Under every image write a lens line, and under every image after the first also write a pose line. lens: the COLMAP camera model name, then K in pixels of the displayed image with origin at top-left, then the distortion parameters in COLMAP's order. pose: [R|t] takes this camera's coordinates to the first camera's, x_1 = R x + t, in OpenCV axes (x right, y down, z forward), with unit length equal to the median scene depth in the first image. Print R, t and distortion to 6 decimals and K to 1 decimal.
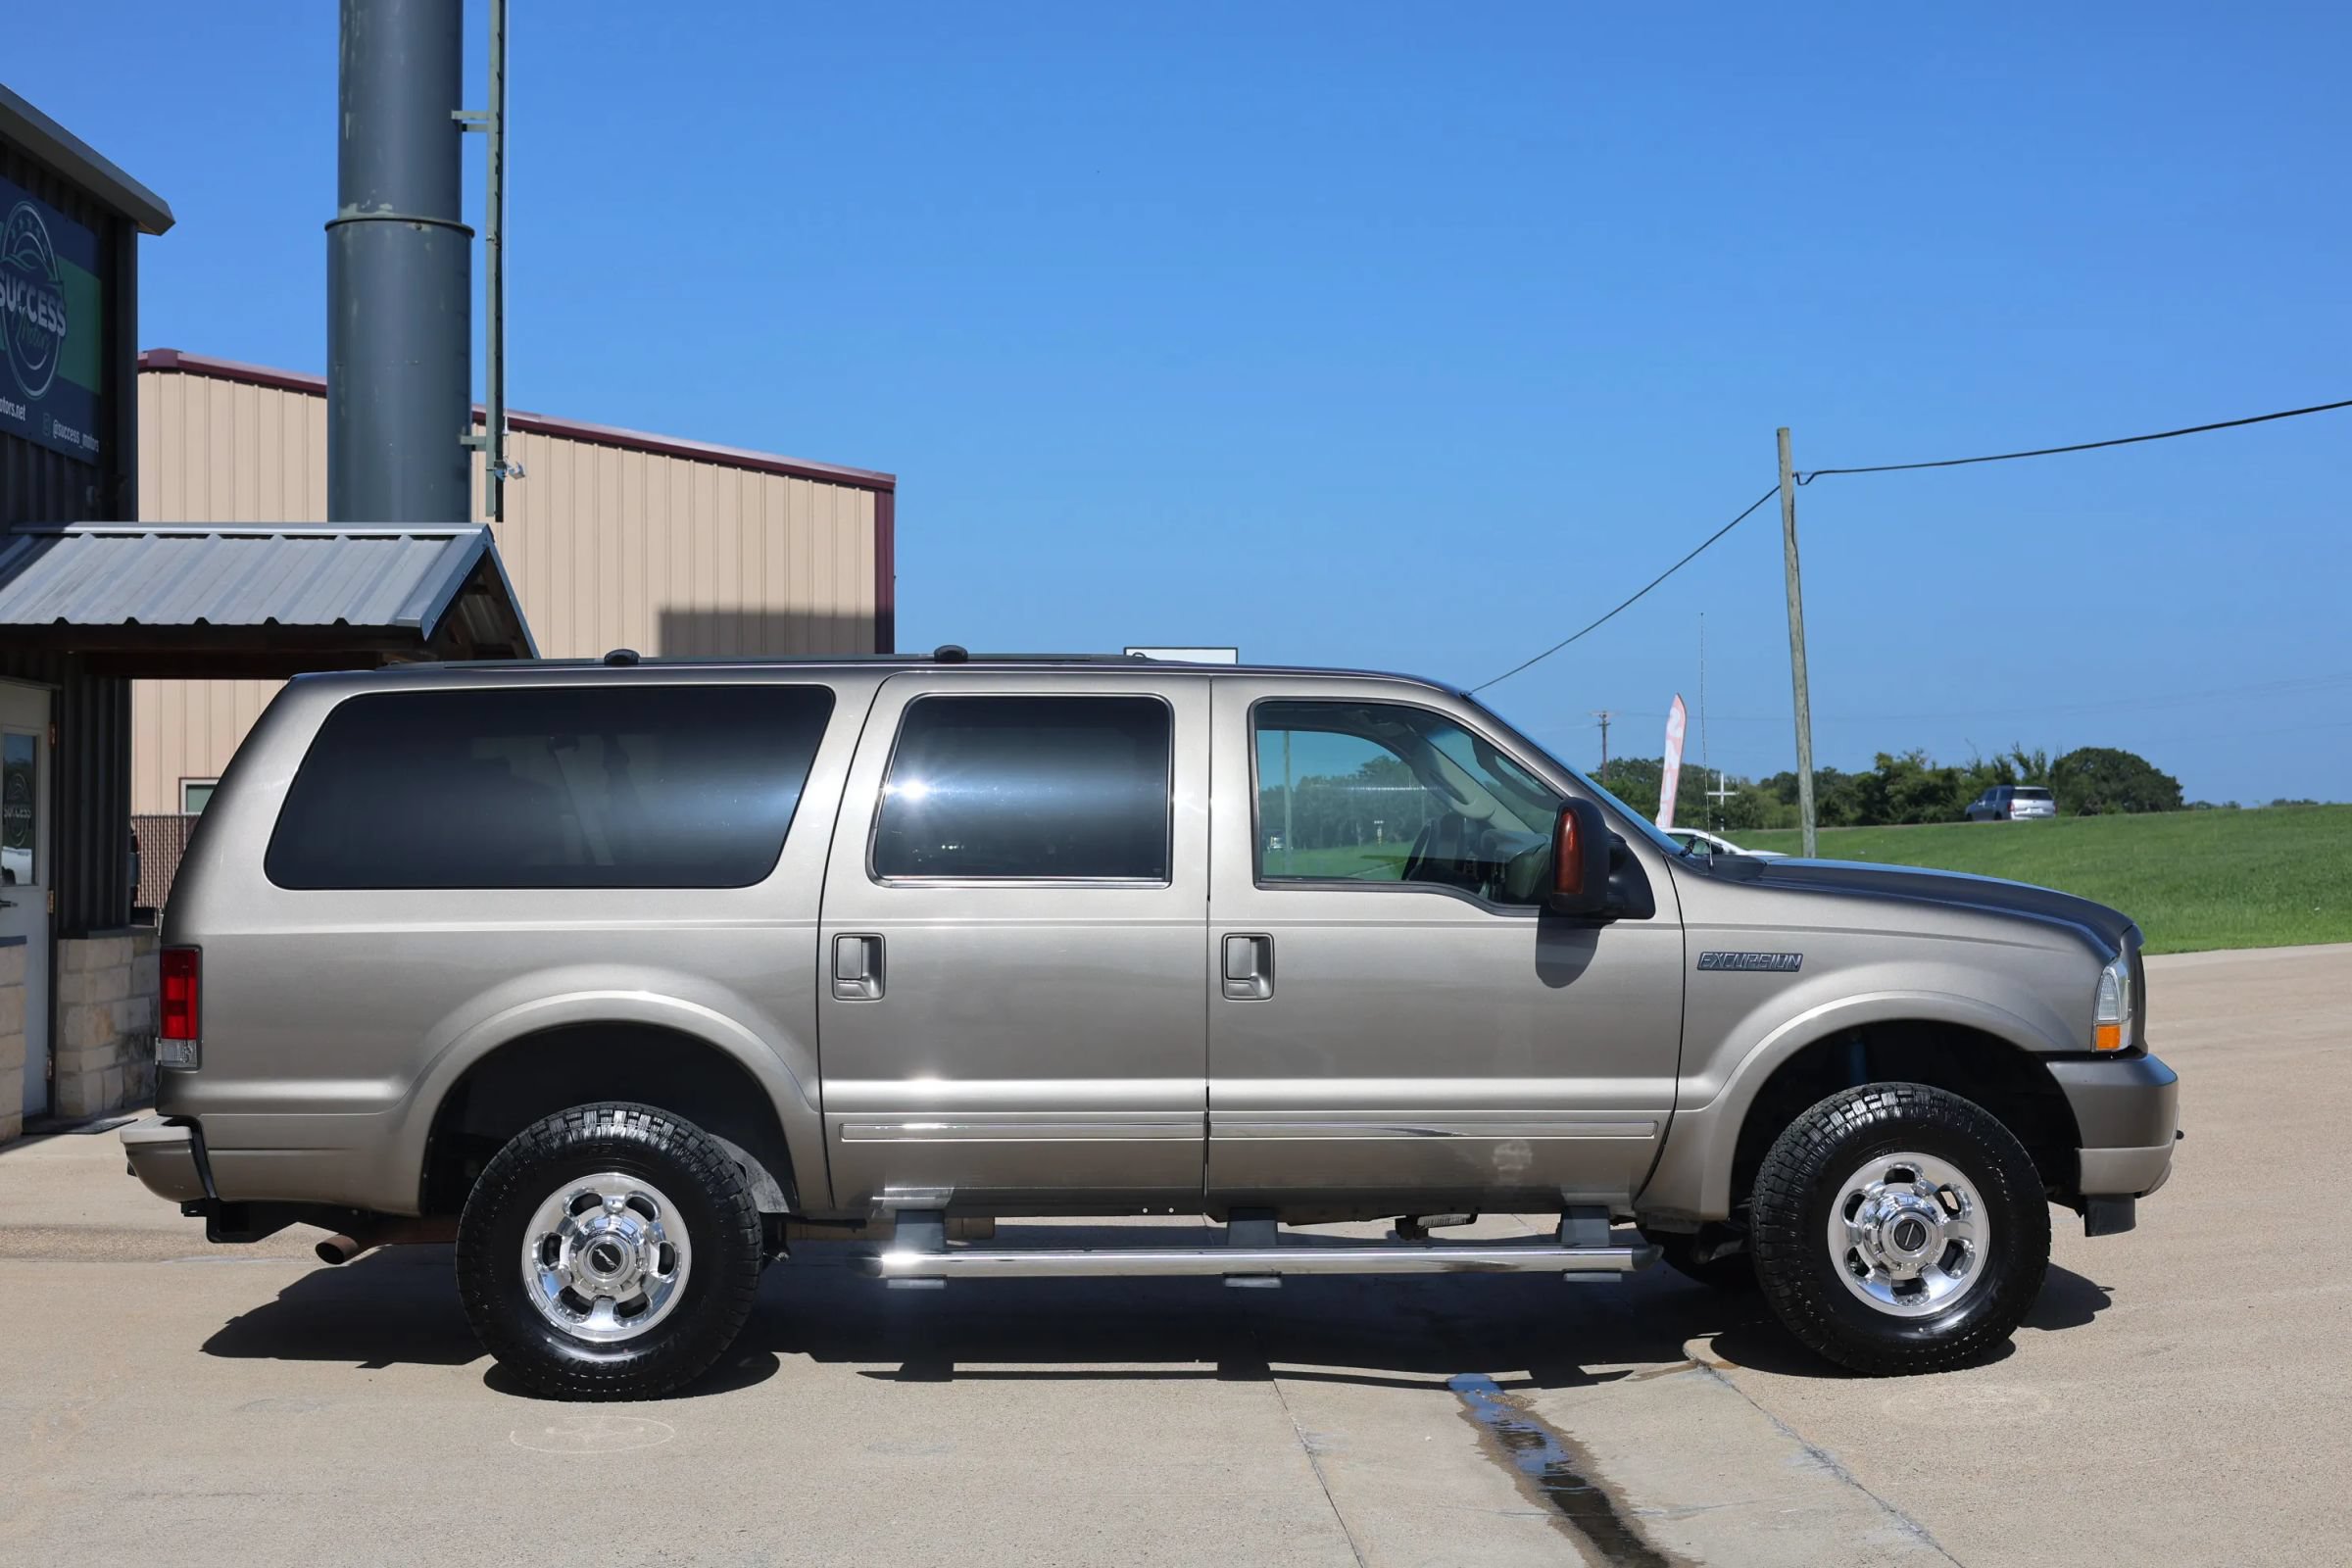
lens RADIAL K [[3286.2, 0, 1176.0], [0, 3286.2, 784.0], [0, 0, 1]] dist [0.089206, -0.369701]
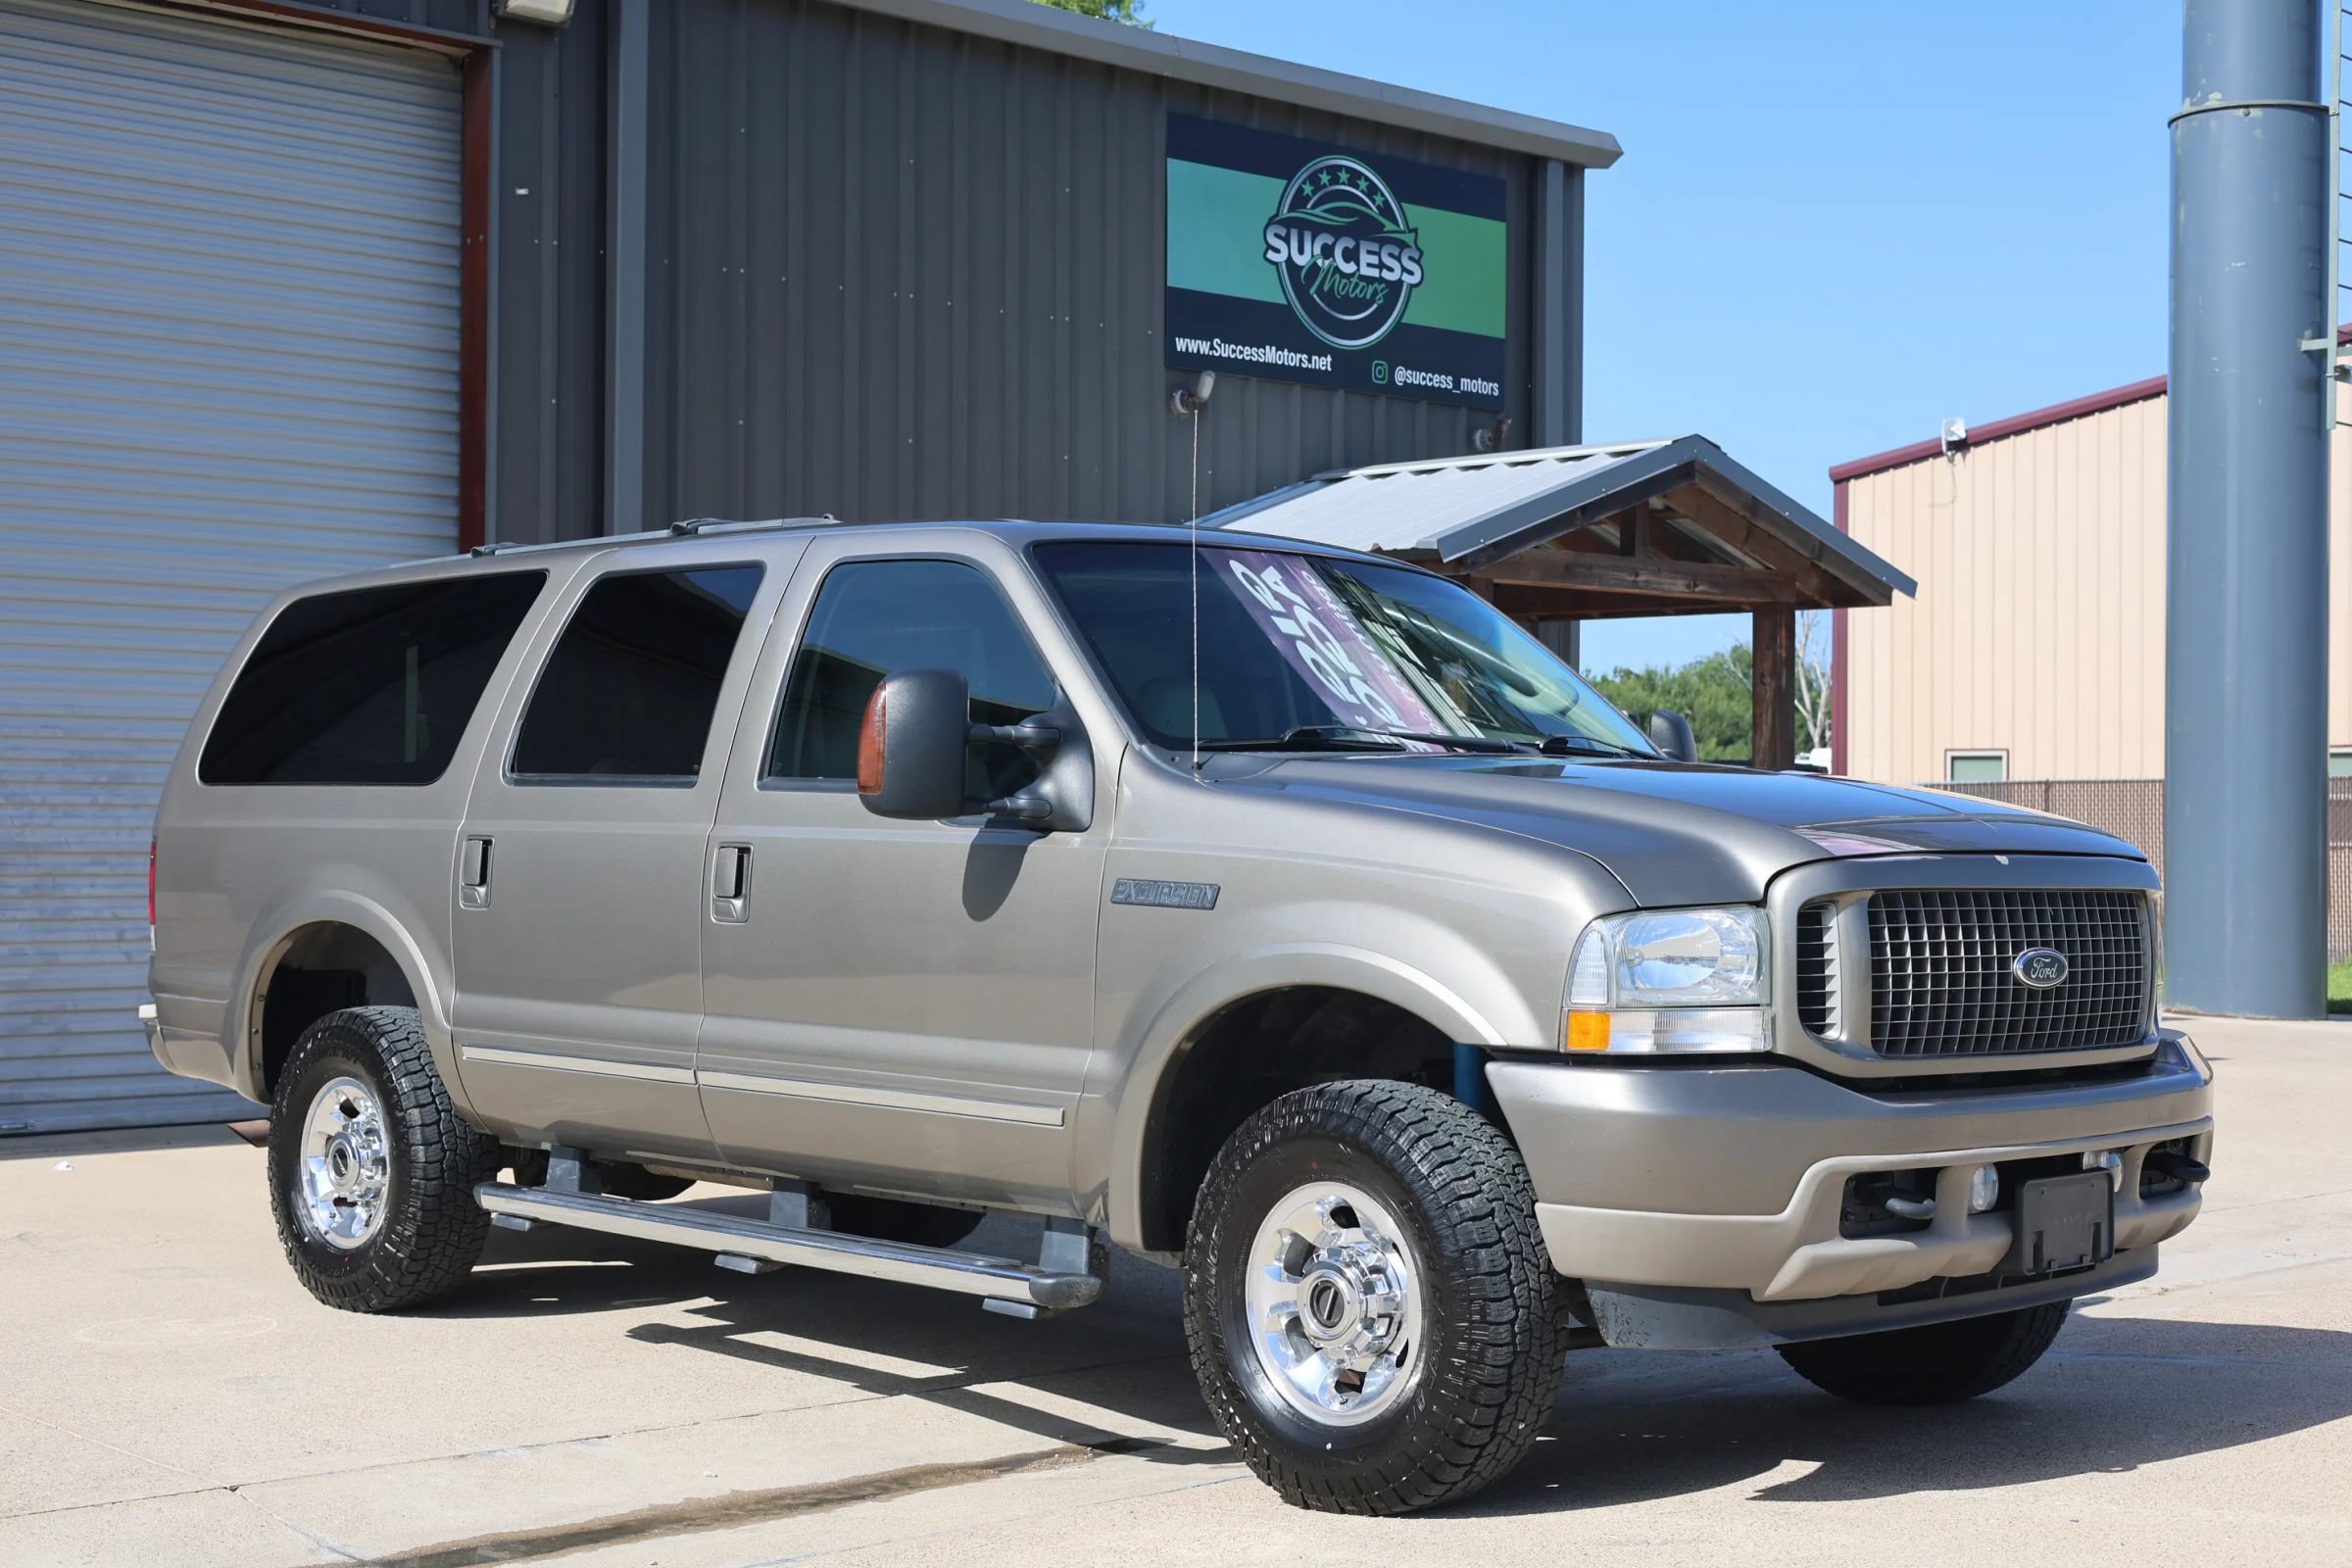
lens RADIAL K [[3286.2, 0, 1176.0], [0, 3286.2, 784.0], [0, 0, 1]] dist [0.089206, -0.369701]
pose [[0.650268, 0.000382, -0.759705, 0.706939], [0.002067, 0.999995, 0.002273, 0.028357], [0.759702, -0.003048, 0.650264, 0.533247]]
